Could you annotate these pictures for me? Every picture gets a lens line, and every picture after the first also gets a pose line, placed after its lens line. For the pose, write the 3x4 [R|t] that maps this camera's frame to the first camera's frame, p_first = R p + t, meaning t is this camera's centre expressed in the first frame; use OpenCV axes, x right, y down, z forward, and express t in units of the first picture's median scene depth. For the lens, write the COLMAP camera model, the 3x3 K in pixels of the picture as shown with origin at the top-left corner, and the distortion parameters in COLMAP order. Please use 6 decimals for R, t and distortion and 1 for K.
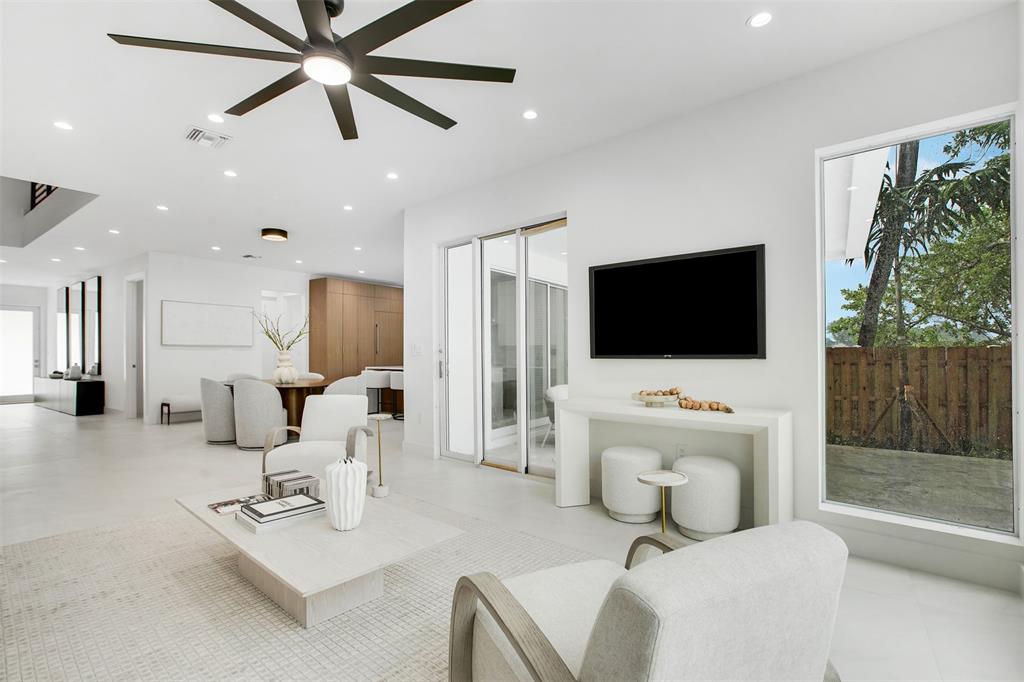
lens RADIAL K [[489.3, 0, 511.7], [0, 489.3, 353.3], [0, 0, 1]] dist [-0.000056, 0.000250]
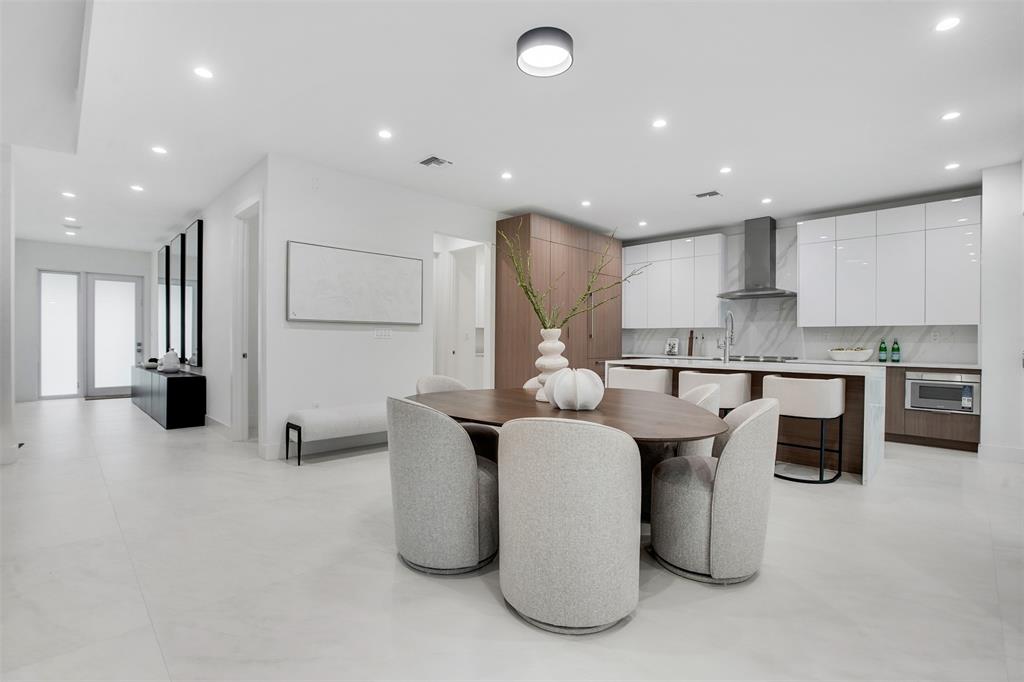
lens RADIAL K [[460.4, 0, 512.0], [0, 460.4, 341.0], [0, 0, 1]] dist [-0.002324, -0.000541]
pose [[0.989562, 0.007806, -0.143897, -0.326530], [-0.006980, 0.999956, 0.006244, 0.001592], [0.143939, -0.005175, 0.989573, 0.436794]]
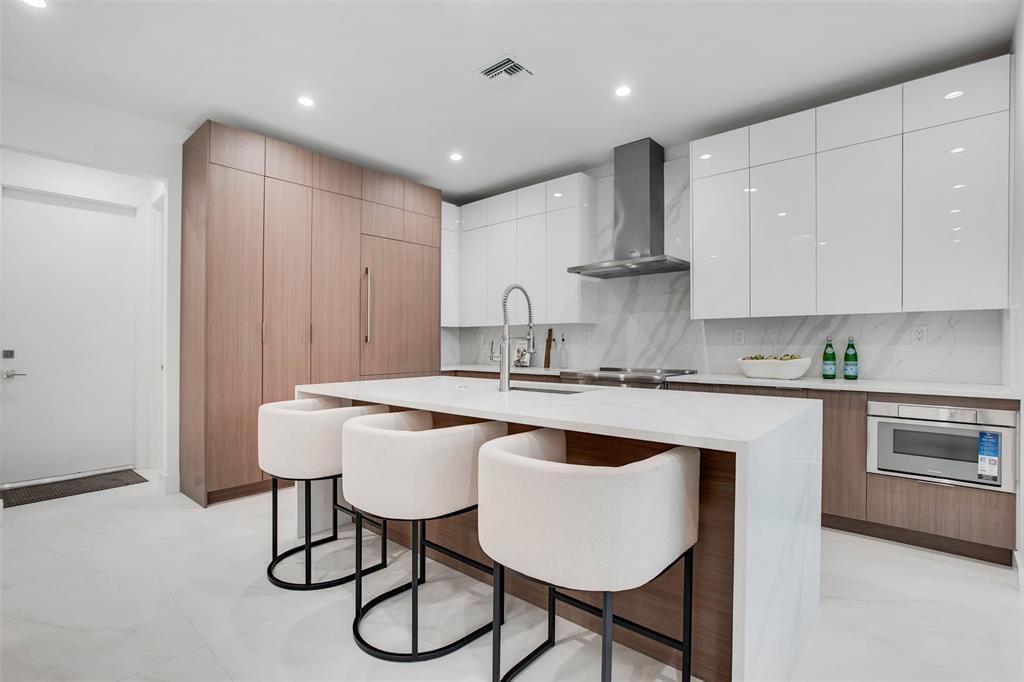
lens RADIAL K [[485.5, 0, 495.2], [0, 485.5, 344.6], [0, 0, 1]] dist [-0.000136, 0.000501]
pose [[0.994845, -0.005399, -0.101267, -0.151813], [0.006334, 0.999940, 0.008918, -0.000899], [0.101213, -0.009514, 0.994819, 0.705064]]
